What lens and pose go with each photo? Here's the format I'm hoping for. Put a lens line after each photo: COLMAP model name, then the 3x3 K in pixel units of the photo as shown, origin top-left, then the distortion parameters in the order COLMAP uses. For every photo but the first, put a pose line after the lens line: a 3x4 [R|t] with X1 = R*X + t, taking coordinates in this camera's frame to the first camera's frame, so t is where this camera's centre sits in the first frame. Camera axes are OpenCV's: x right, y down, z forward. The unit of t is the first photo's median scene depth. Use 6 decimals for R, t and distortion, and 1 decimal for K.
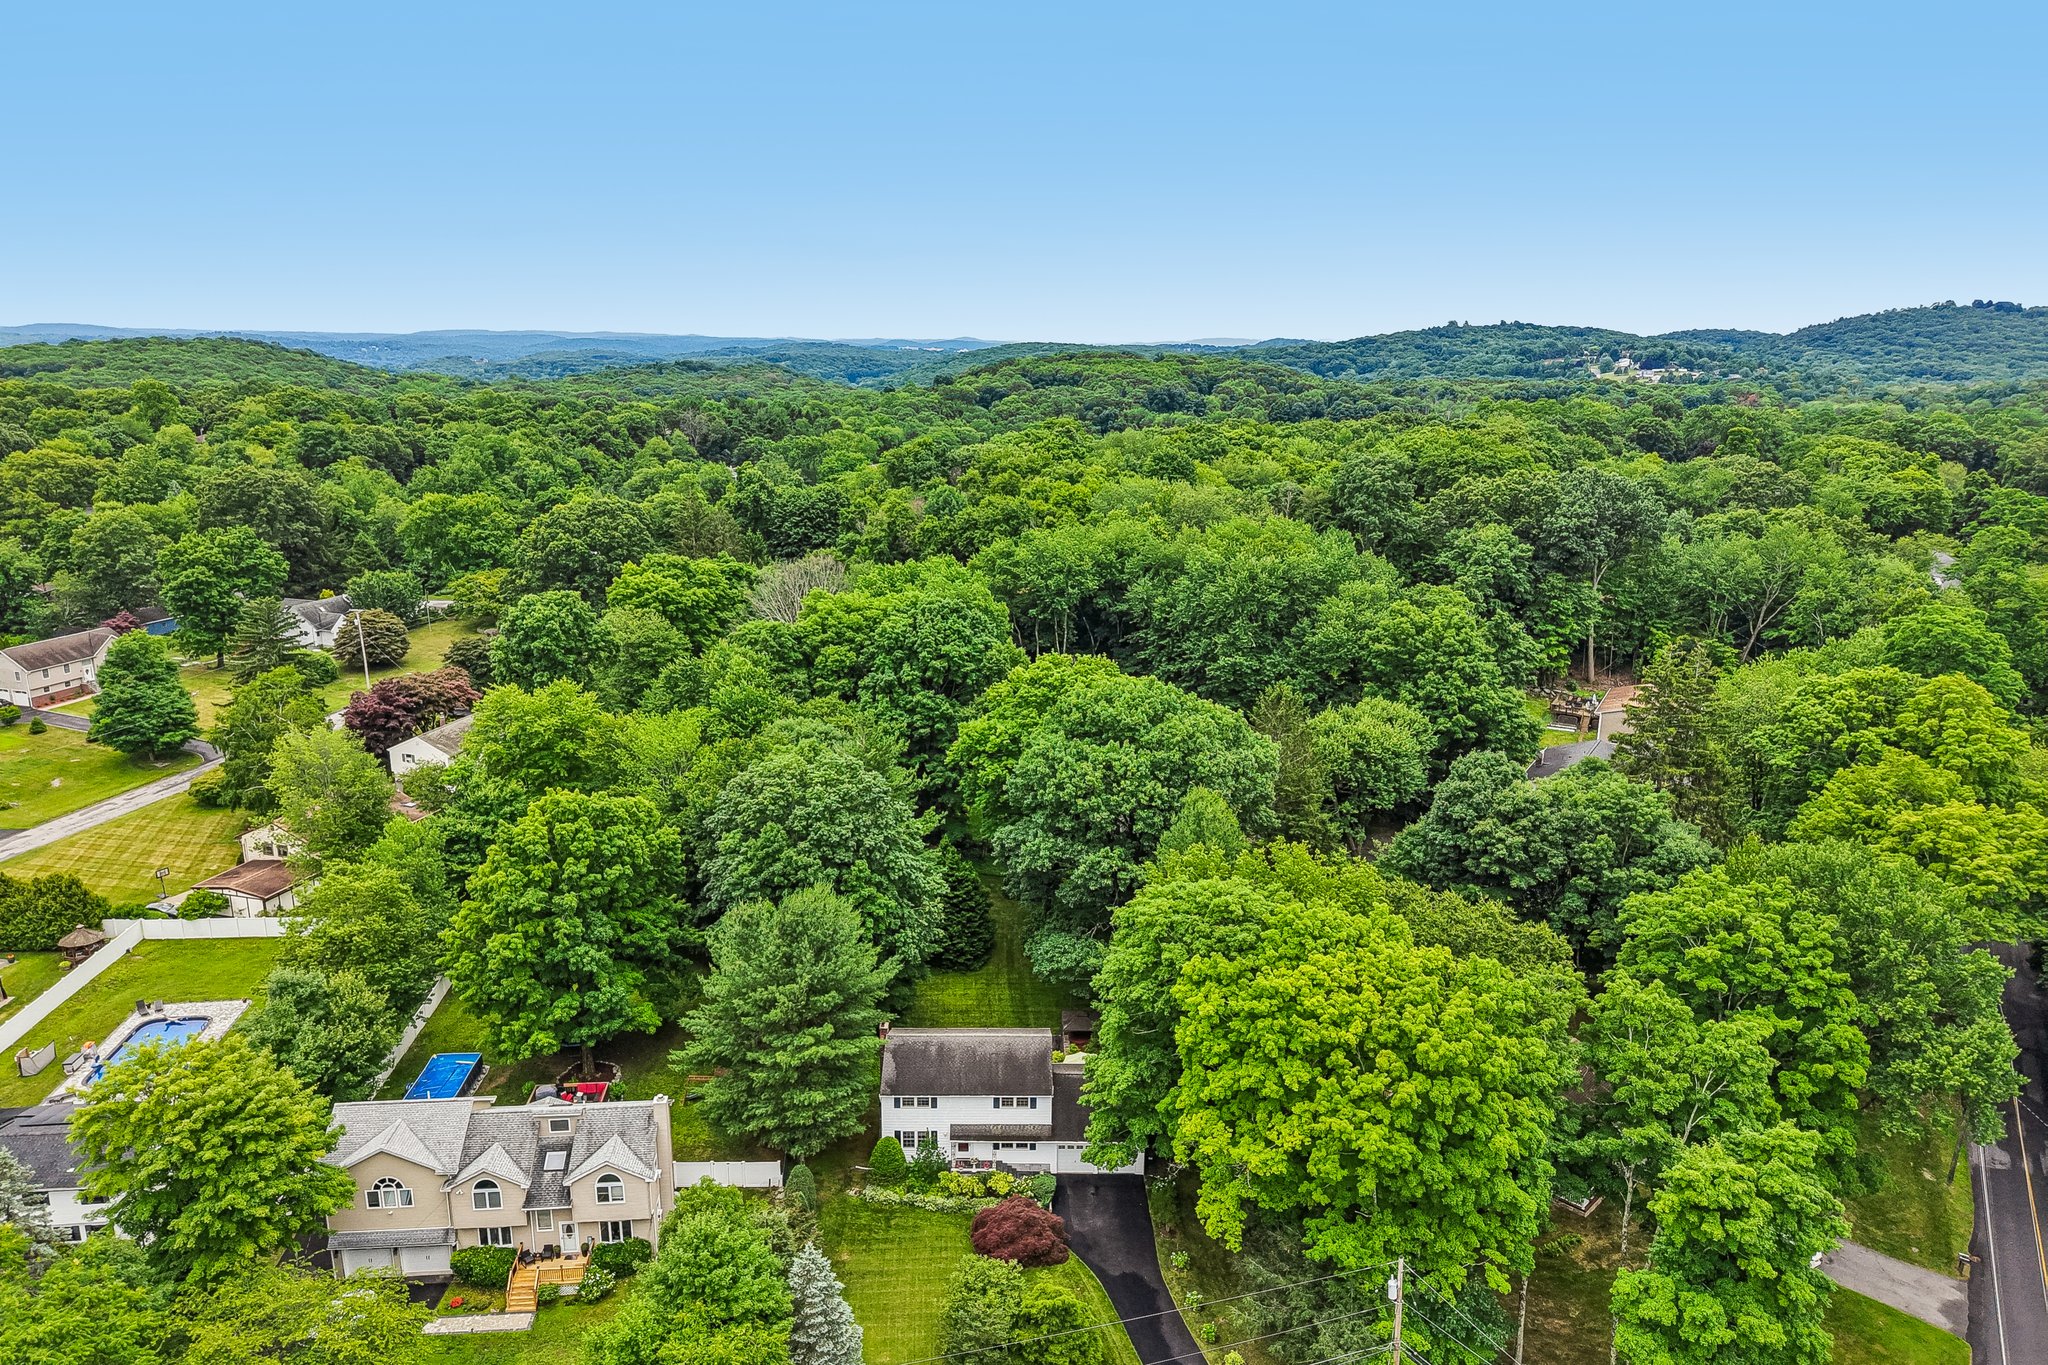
lens RADIAL K [[1372.0, 0, 1025.7], [0, 1372.0, 680.9], [0, 0, 1]] dist [0.028449, -0.034352]
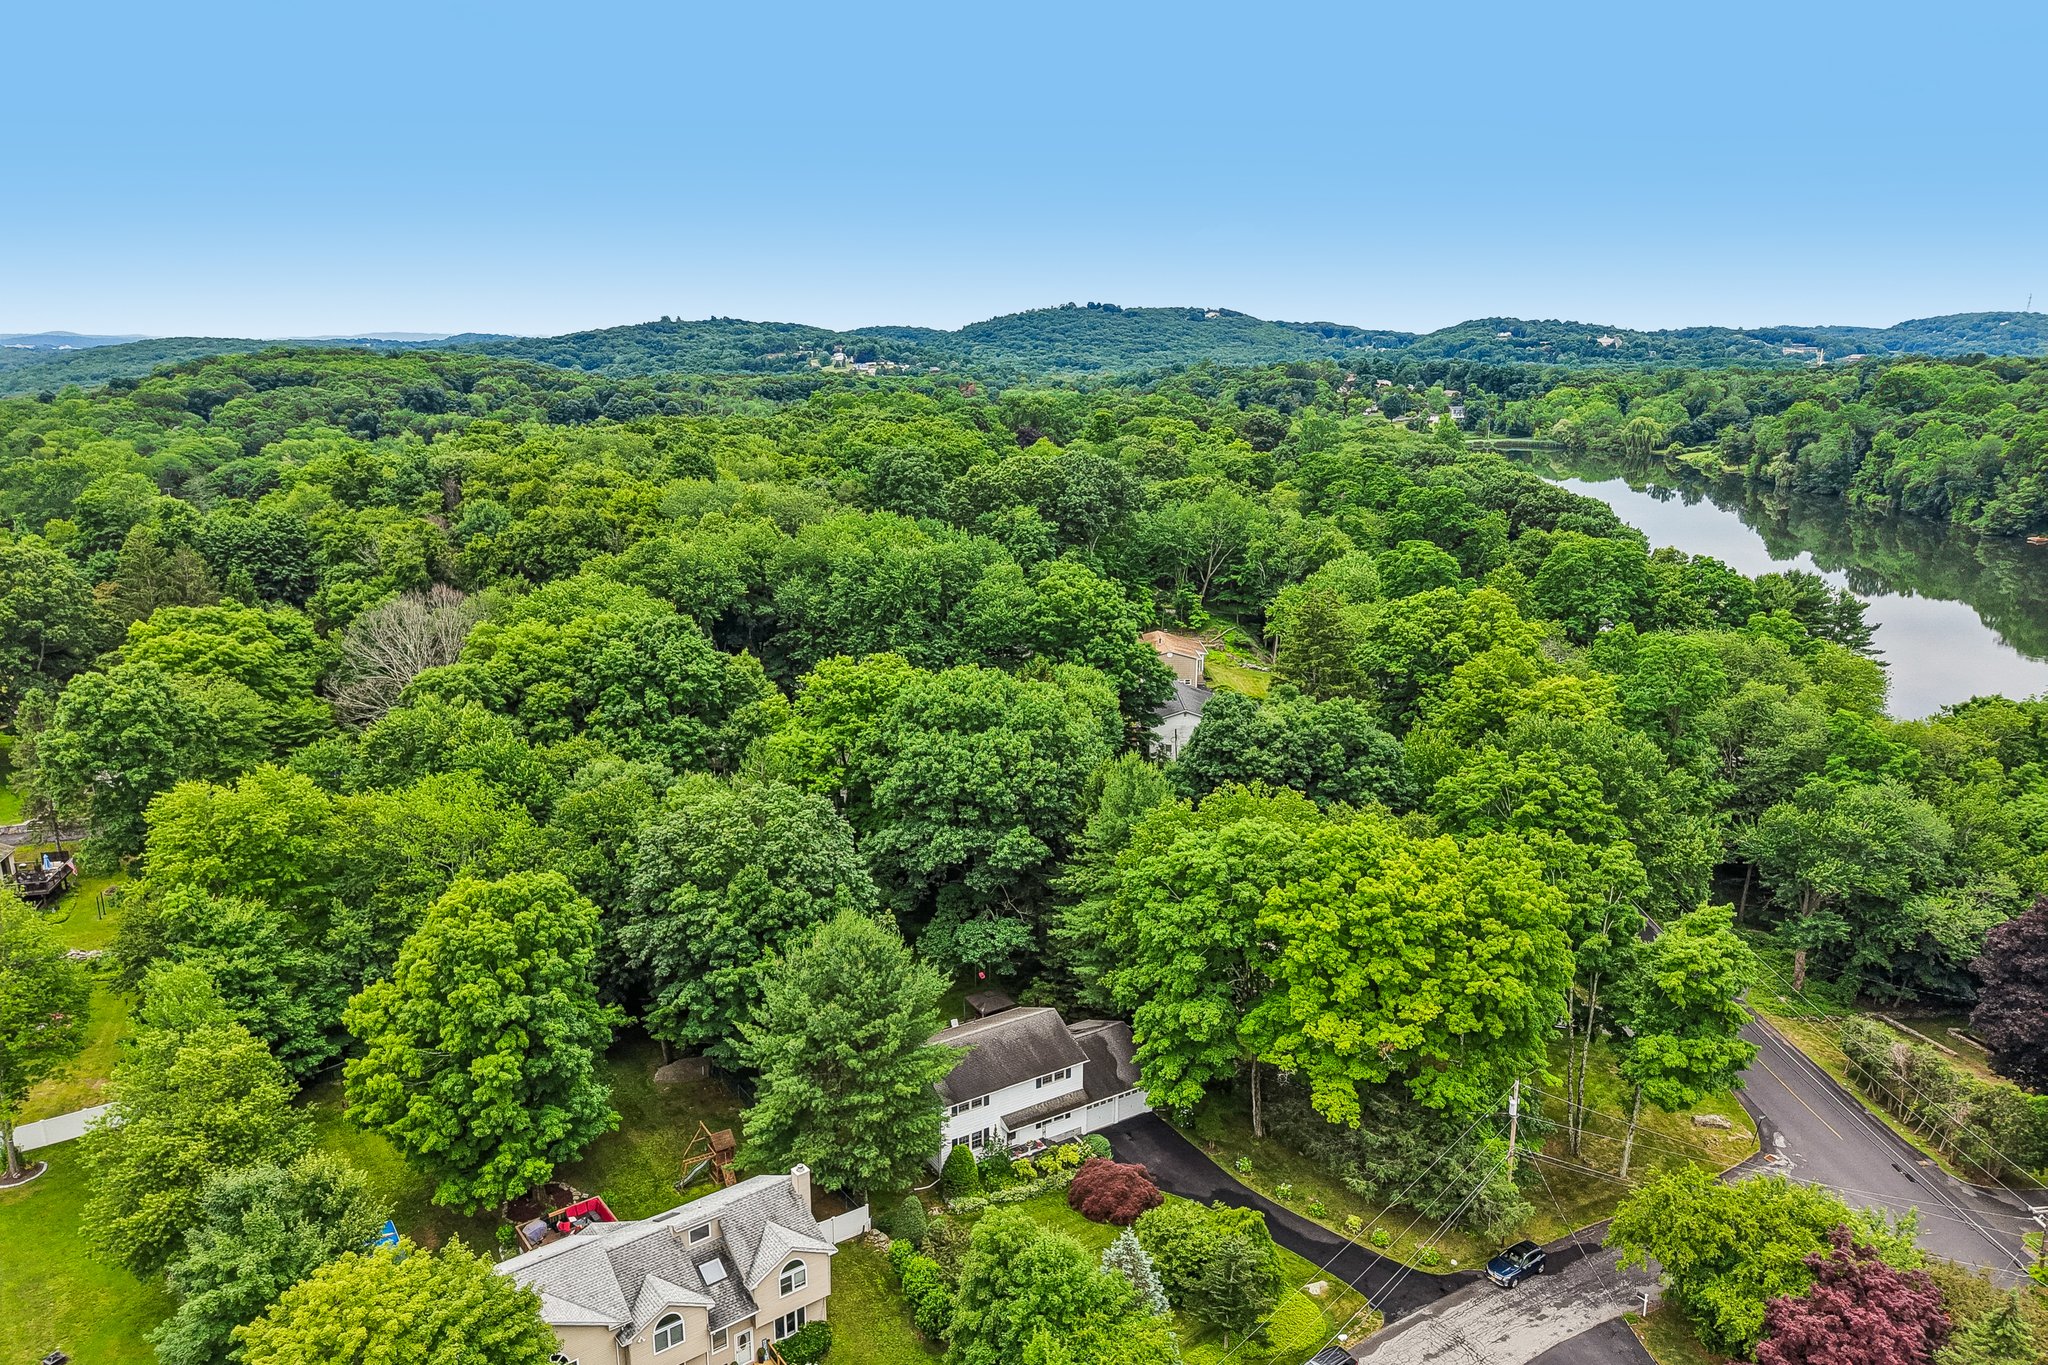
lens RADIAL K [[1372.0, 0, 1034.4], [0, 1372.0, 681.6], [0, 0, 1]] dist [0.028449, -0.034352]
pose [[0.846096, -0.131542, 0.516545, -0.483608], [0.129447, 0.990768, 0.040272, -0.030816], [-0.517074, 0.032791, 0.855312, 0.103606]]
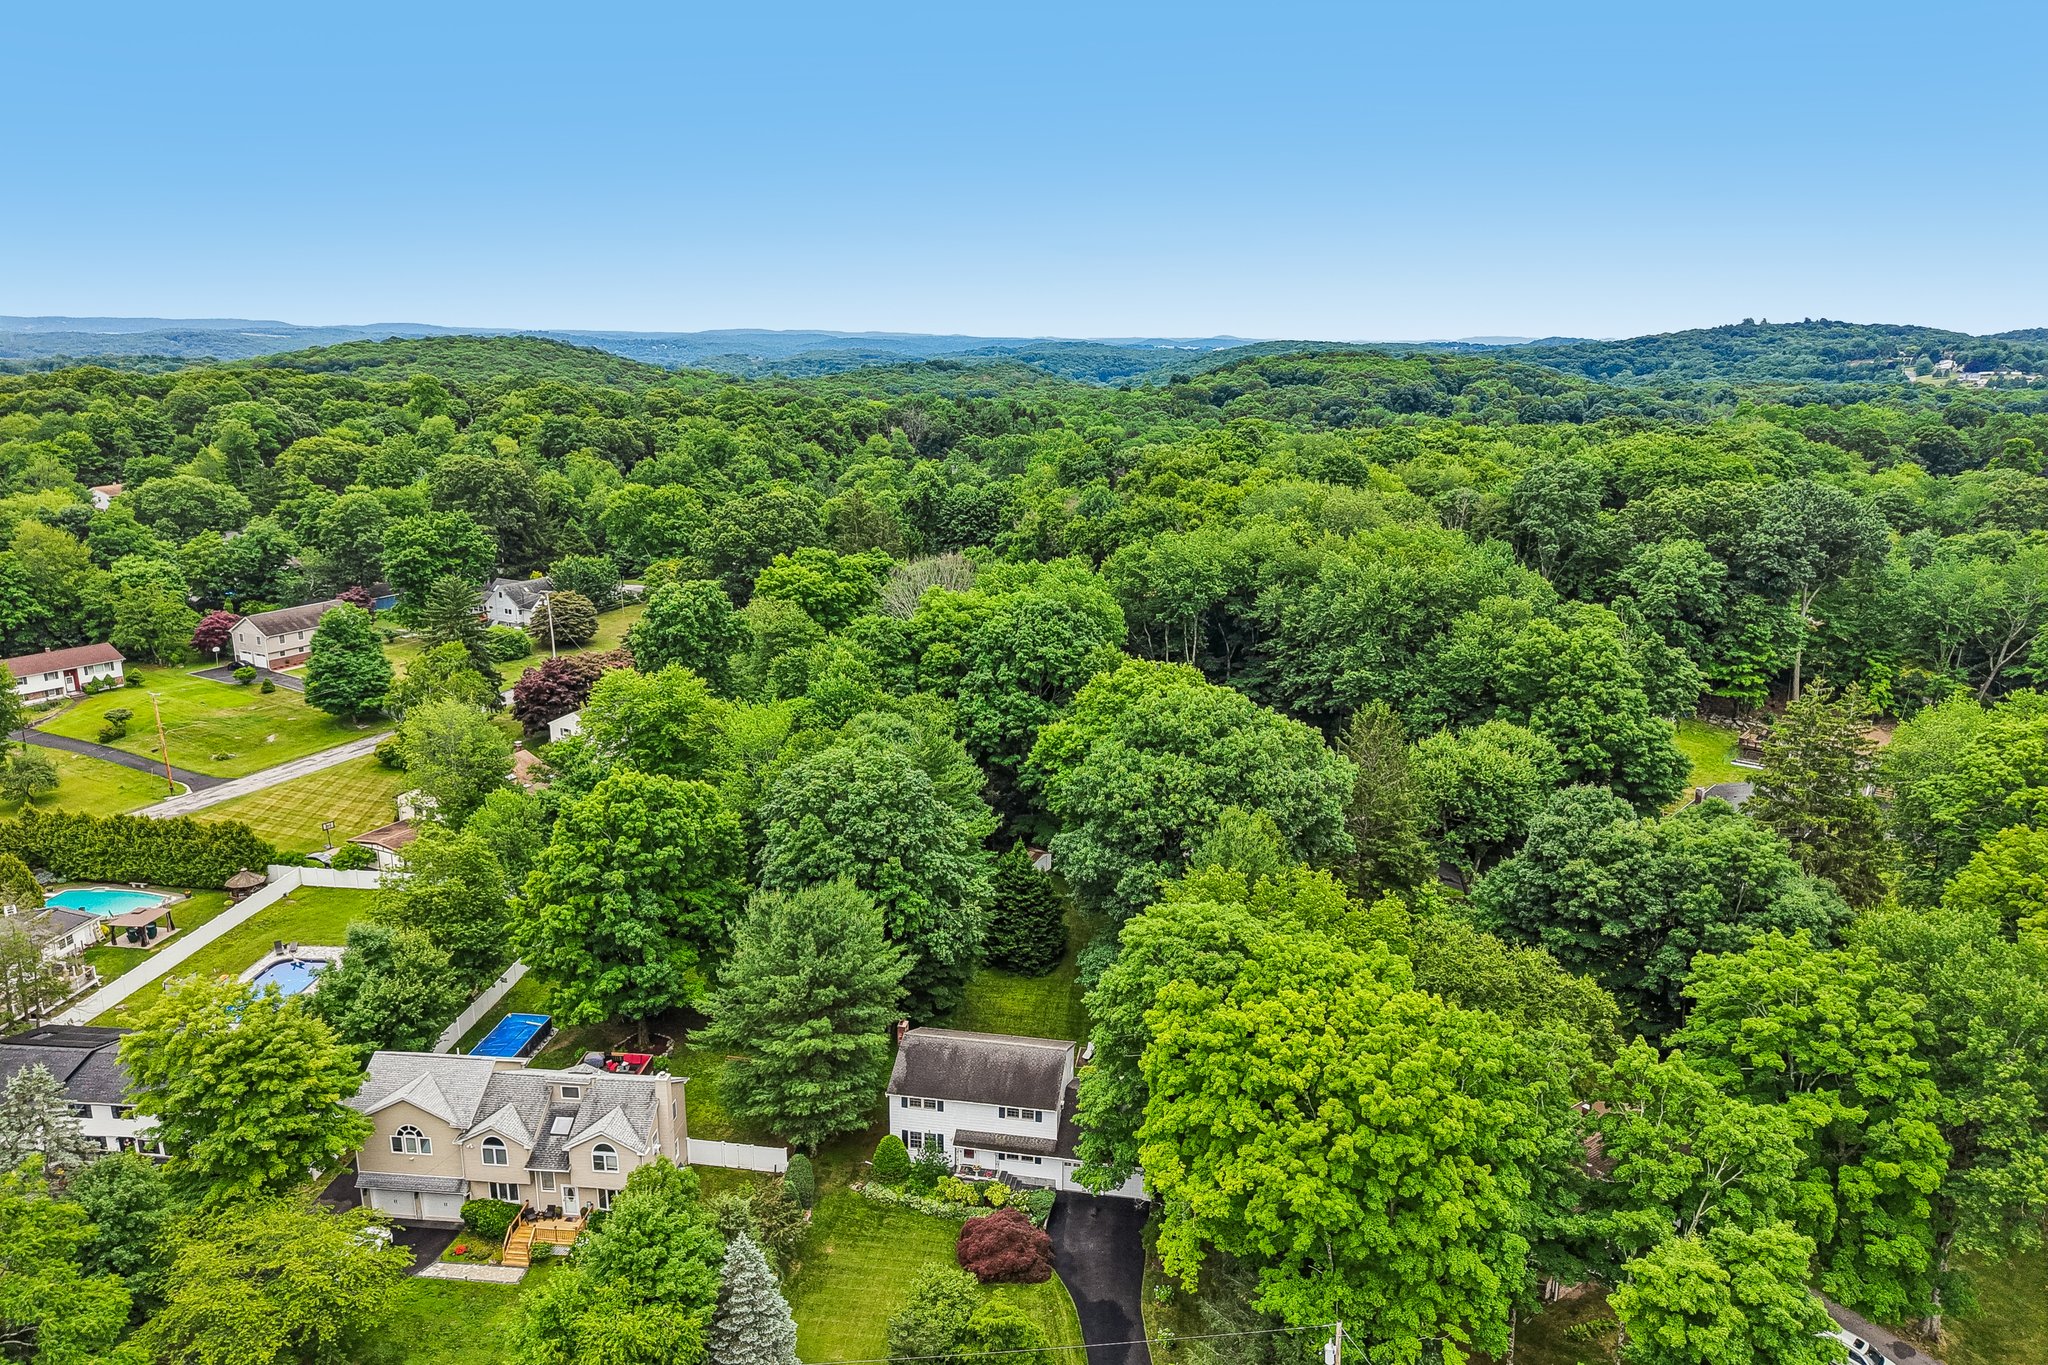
lens RADIAL K [[1372.0, 0, 1025.1], [0, 1372.0, 677.8], [0, 0, 1]] dist [0.028449, -0.034352]
pose [[0.983341, 0.044517, -0.176232, 0.145486], [-0.044741, 0.998995, 0.002707, -0.007924], [0.176176, 0.005223, 0.984345, 0.026793]]
